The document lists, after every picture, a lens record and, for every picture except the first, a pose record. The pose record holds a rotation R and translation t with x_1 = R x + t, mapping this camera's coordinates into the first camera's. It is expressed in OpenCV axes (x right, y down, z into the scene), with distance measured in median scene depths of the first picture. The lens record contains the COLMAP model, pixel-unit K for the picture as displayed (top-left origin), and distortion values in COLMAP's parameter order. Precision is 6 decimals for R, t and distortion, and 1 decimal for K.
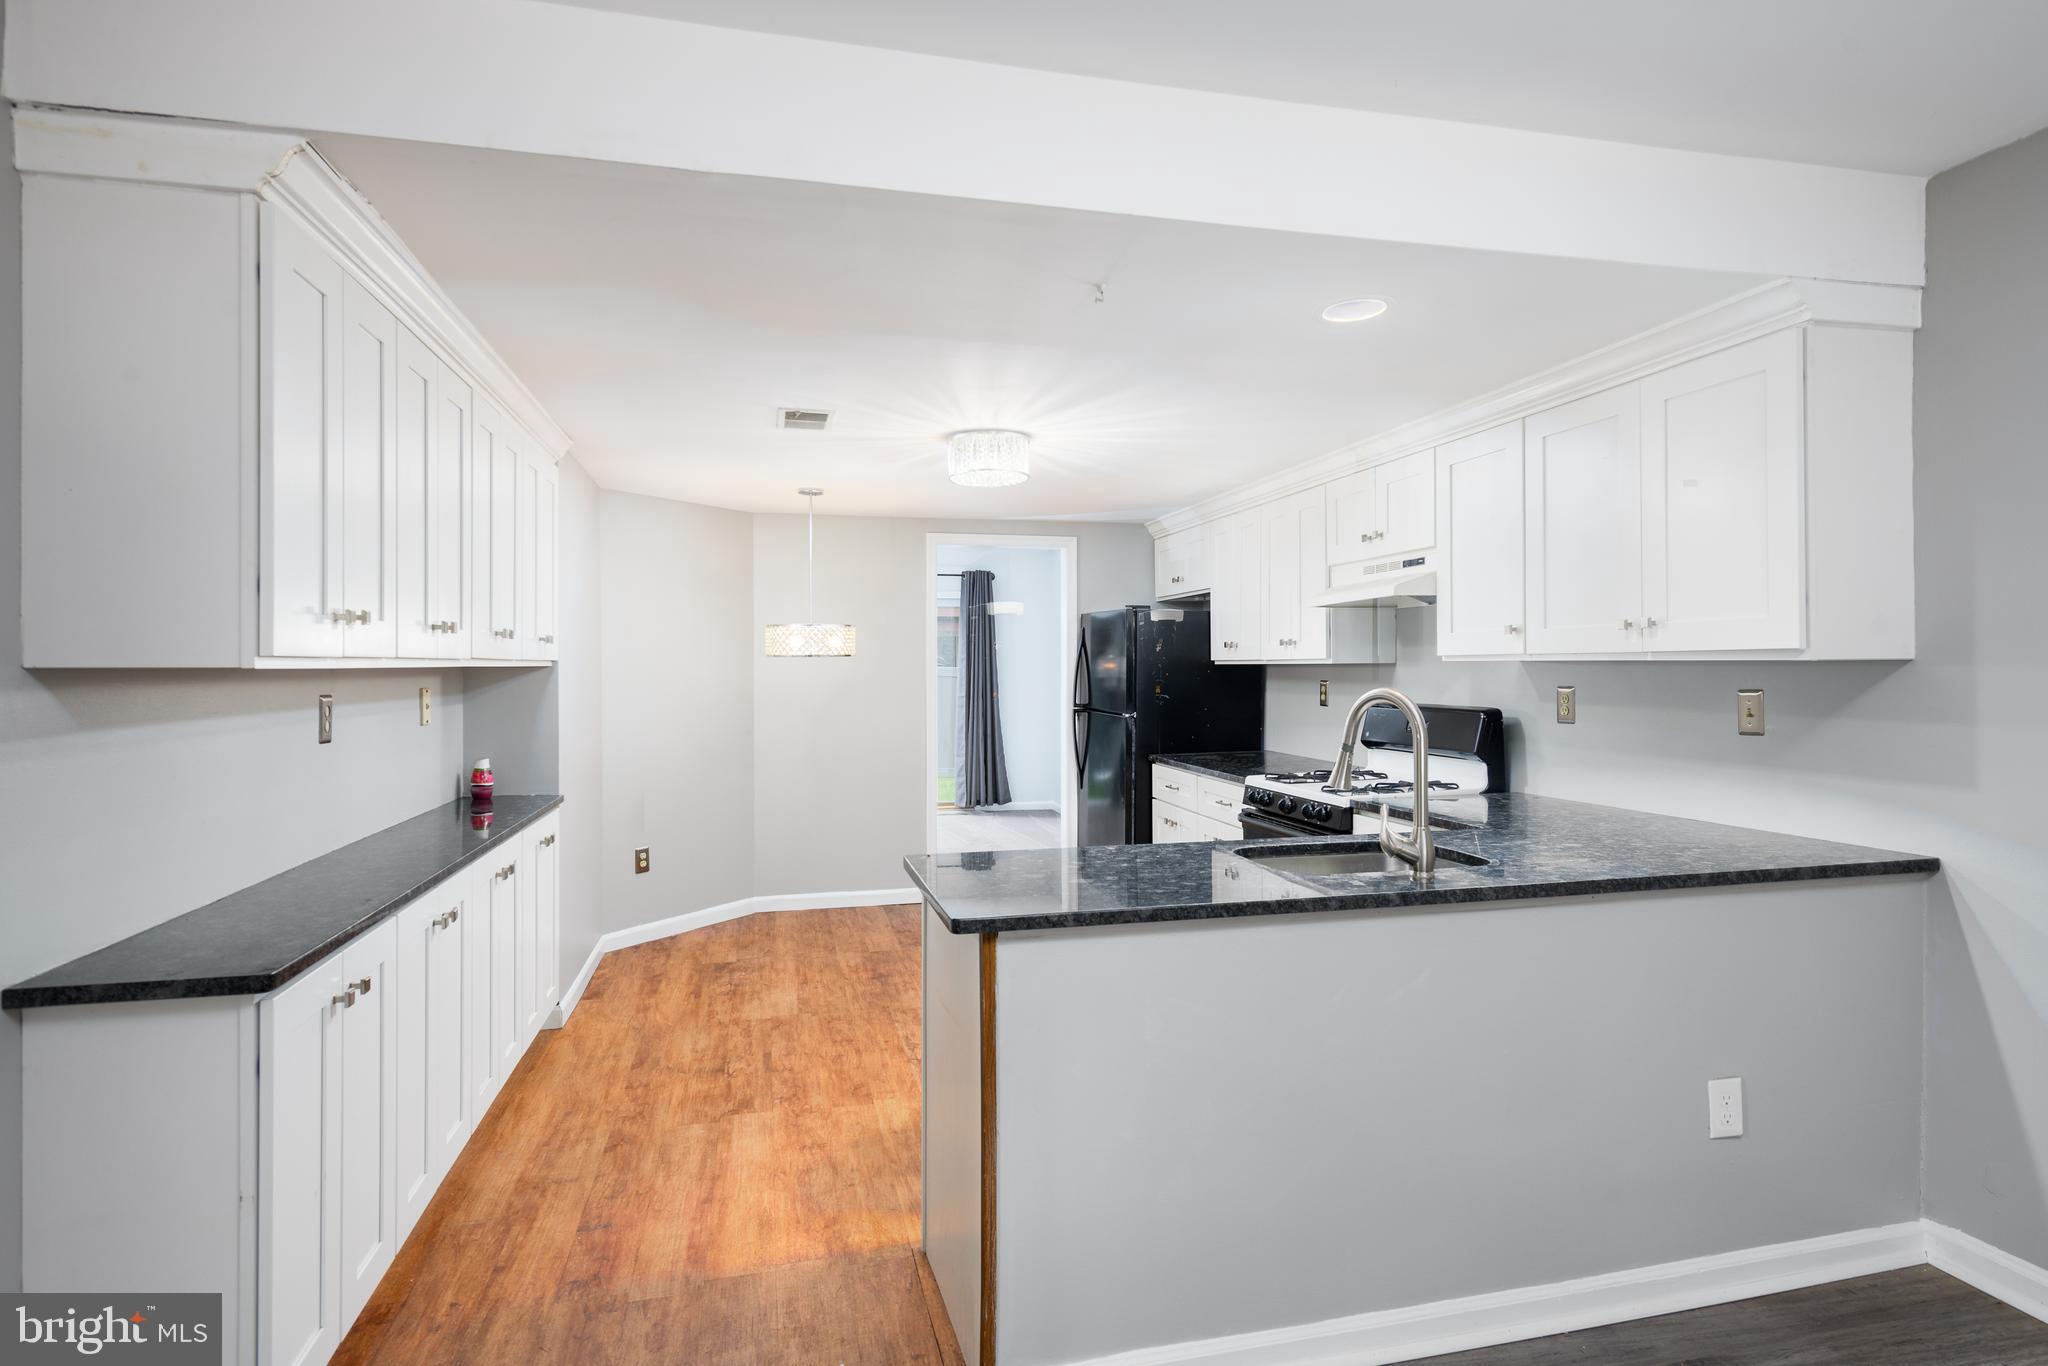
lens RADIAL K [[1100.1, 0, 1026.2], [0, 1100.1, 671.9], [0, 0, 1]] dist [0.000327, -0.000087]
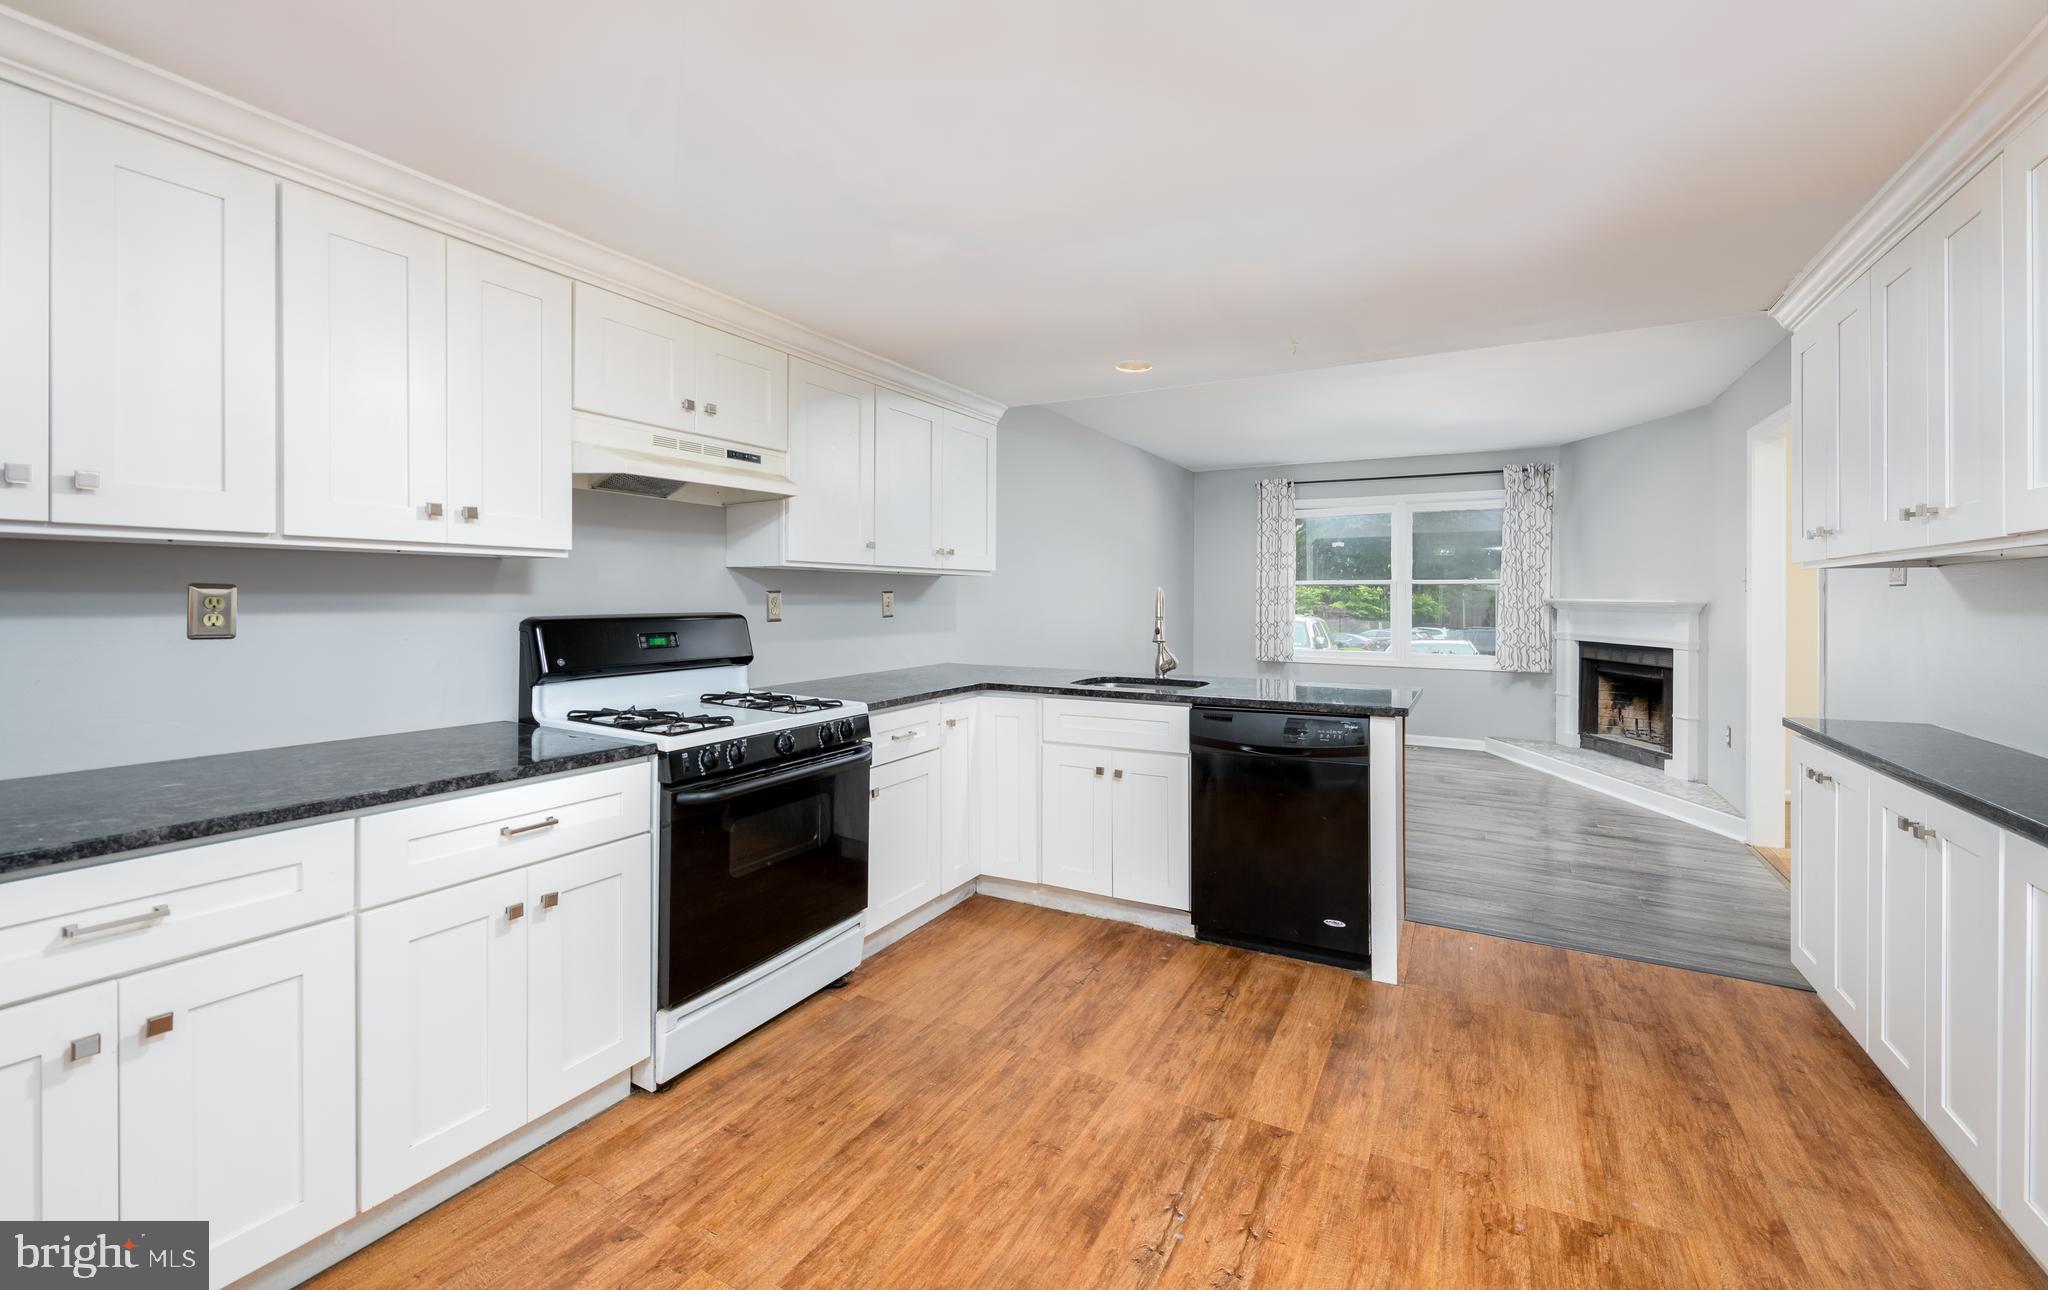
lens RADIAL K [[821.5, 0, 1049.2], [0, 821.5, 593.9], [0, 0, 1]] dist [-0.001148, -0.000120]
pose [[-0.749567, -0.000137, 0.661929, -0.369190], [0.003129, 0.999988, 0.003750, 0.017903], [-0.661921, 0.004882, -0.749557, 1.683118]]
